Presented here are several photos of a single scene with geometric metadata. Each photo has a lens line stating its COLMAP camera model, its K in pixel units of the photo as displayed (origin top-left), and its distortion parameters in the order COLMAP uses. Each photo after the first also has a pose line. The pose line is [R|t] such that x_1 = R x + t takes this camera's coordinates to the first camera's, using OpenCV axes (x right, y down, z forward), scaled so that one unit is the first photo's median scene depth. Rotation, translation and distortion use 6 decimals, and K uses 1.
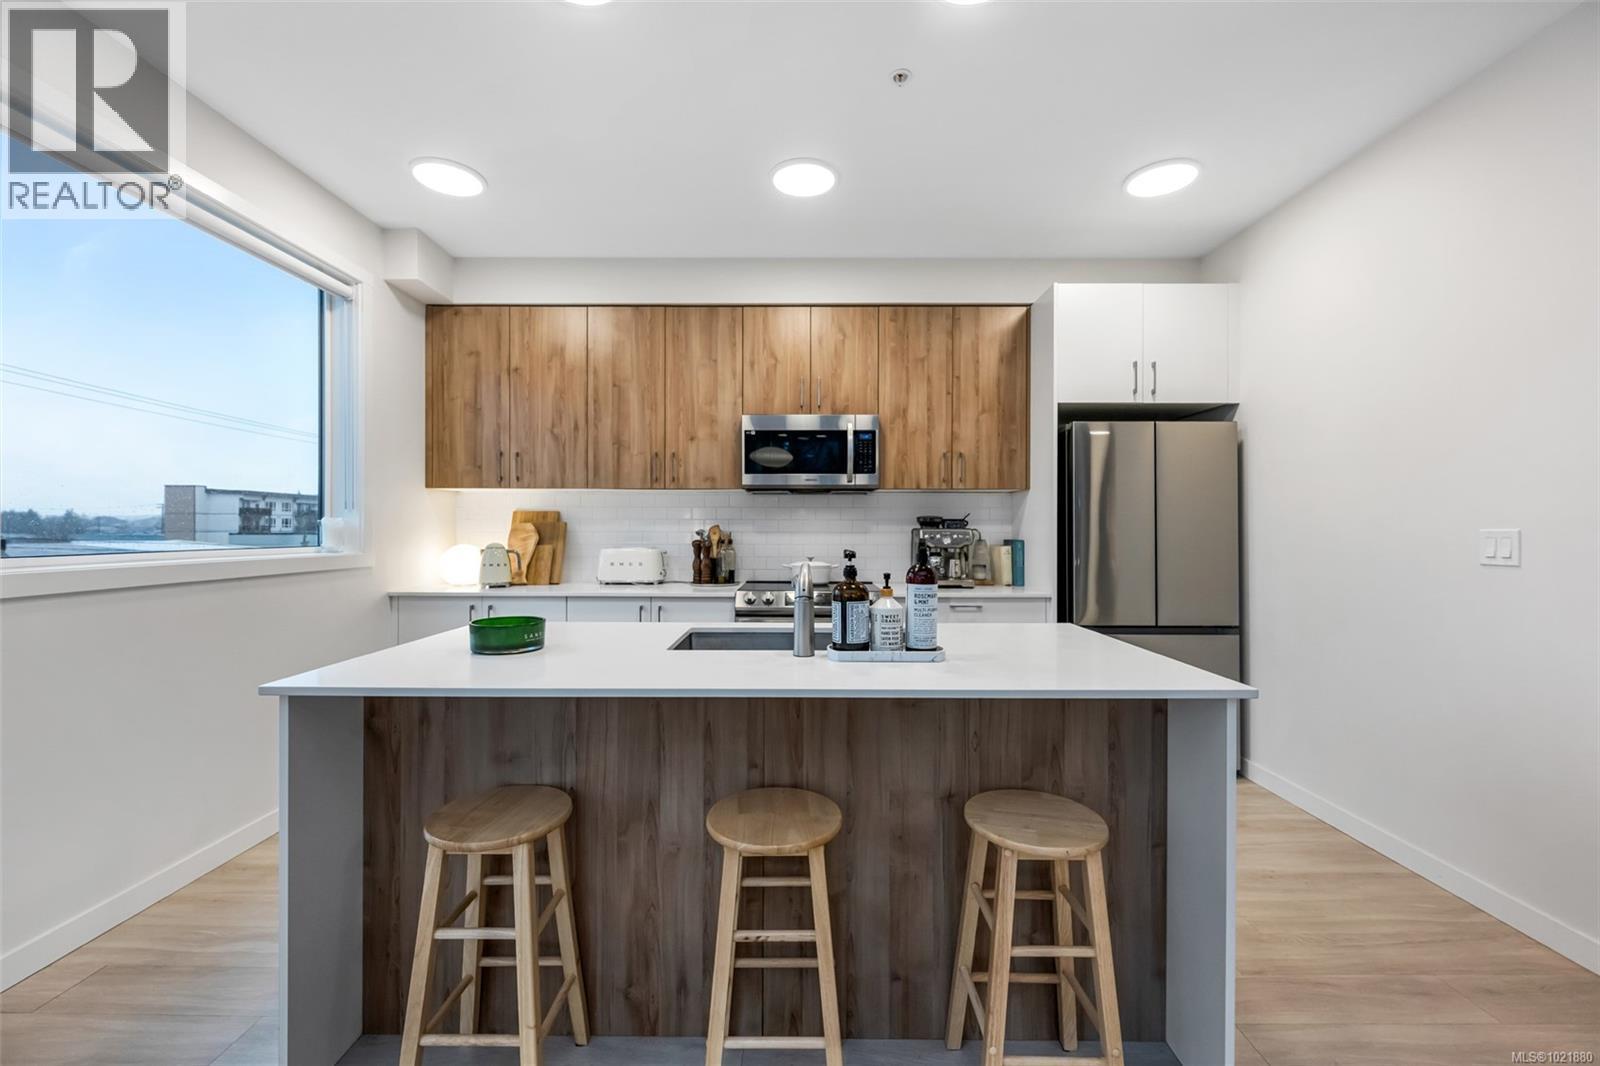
lens RADIAL K [[646.3, 0, 795.2], [0, 646.3, 535.1], [0, 0, 1]] dist [-0.002321, 0.000323]
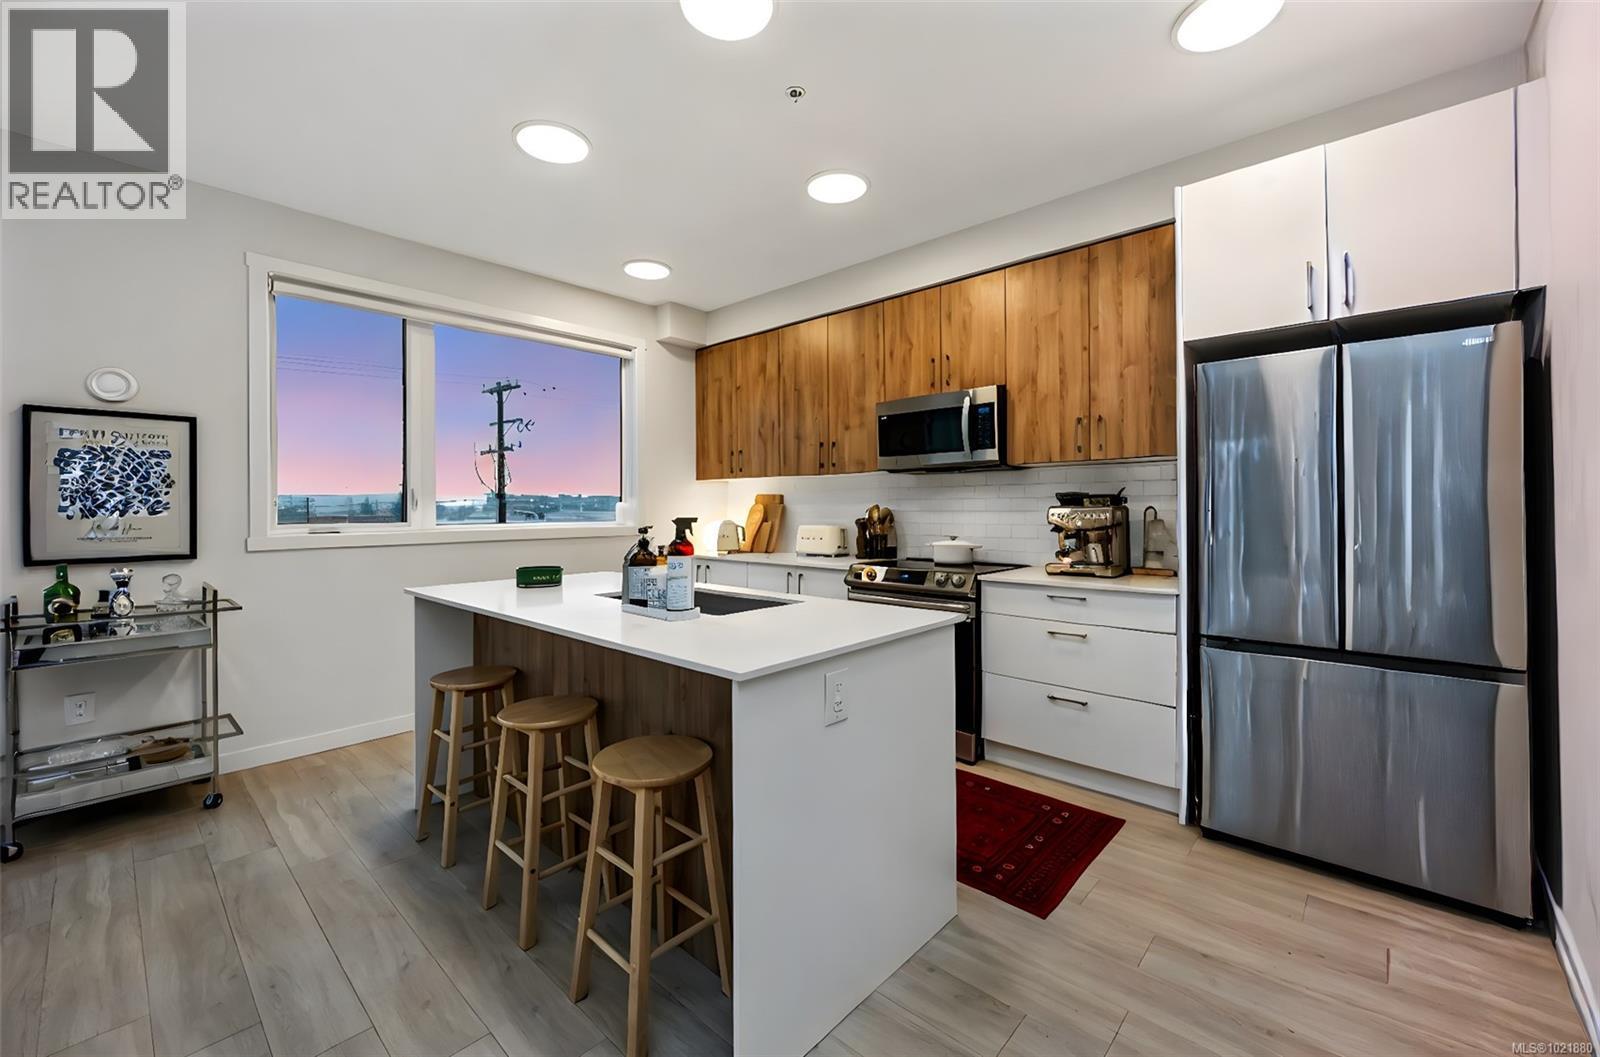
lens RADIAL K [[634.0, 0, 797.9], [0, 634.0, 509.1], [0, 0, 1]] dist [-0.001593, 0.000599]
pose [[0.746676, -0.004278, -0.665174, 0.510267], [-0.000193, 0.999978, -0.006648, -0.001191], [0.665188, 0.005093, 0.746658, 0.121875]]
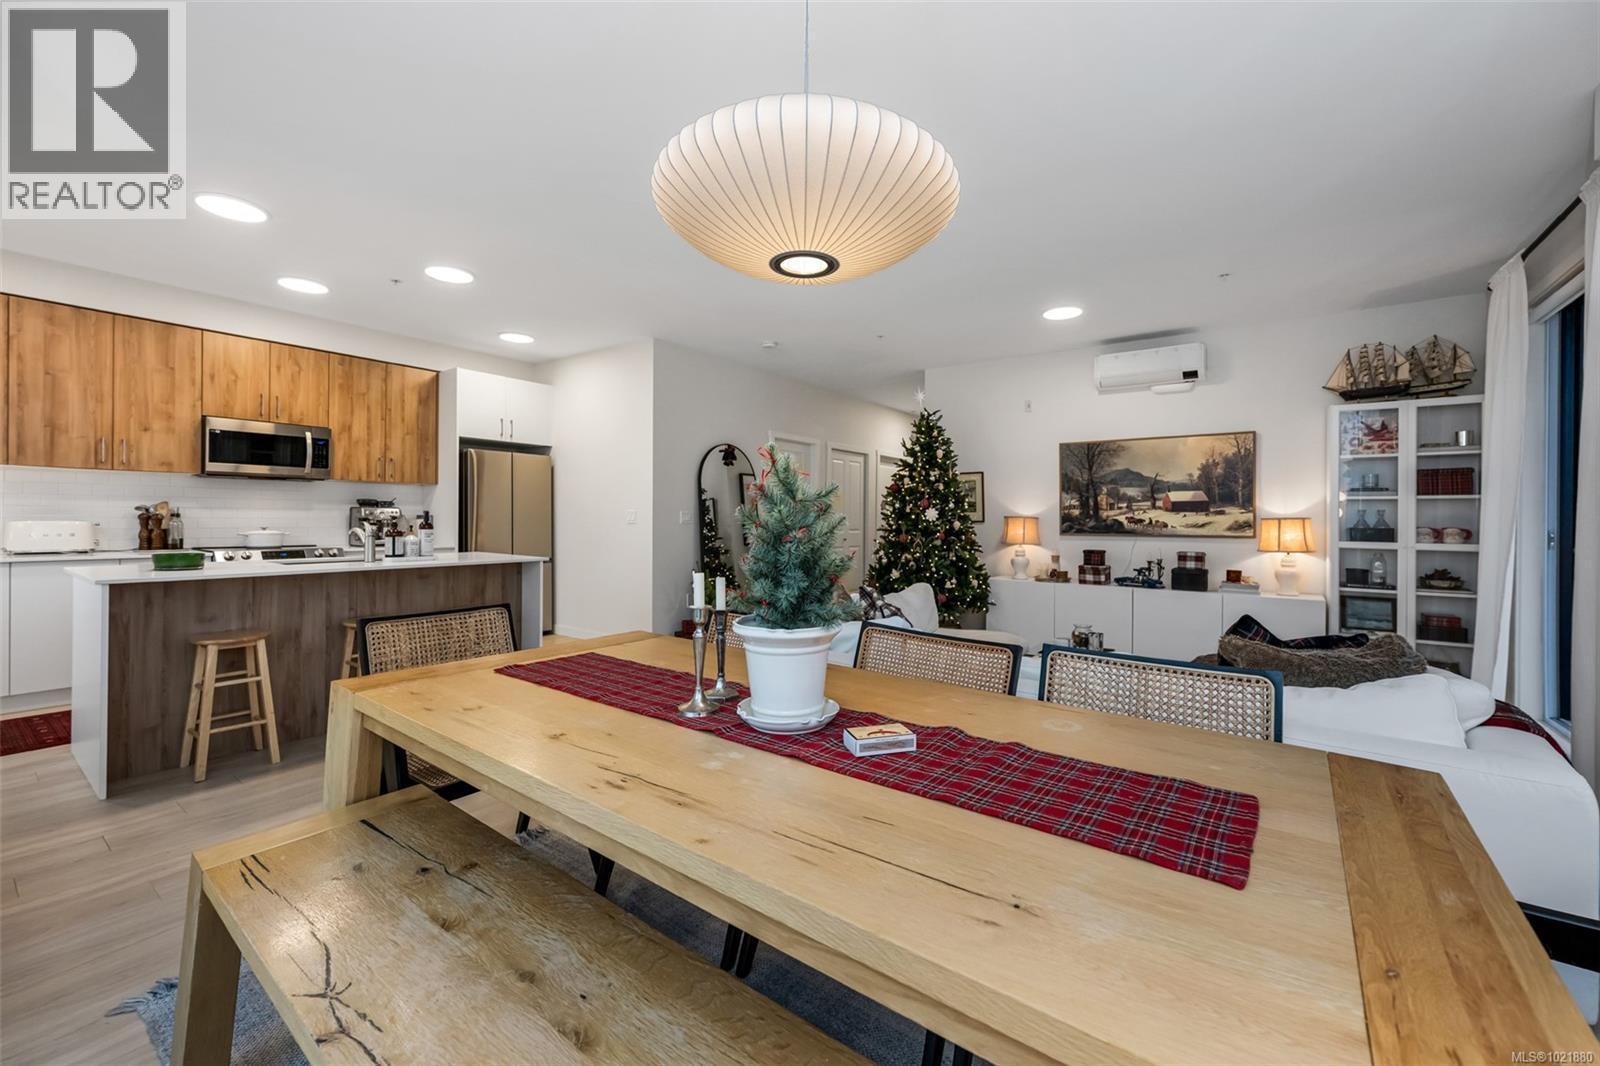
lens RADIAL K [[646.3, 0, 805.7], [0, 646.3, 522.1], [0, 0, 1]] dist [-0.002321, 0.000323]
pose [[0.579779, -0.002156, 0.814771, -0.427533], [-0.002871, 0.999985, 0.004689, 0.014467], [-0.814769, -0.005058, 0.579764, -0.702615]]
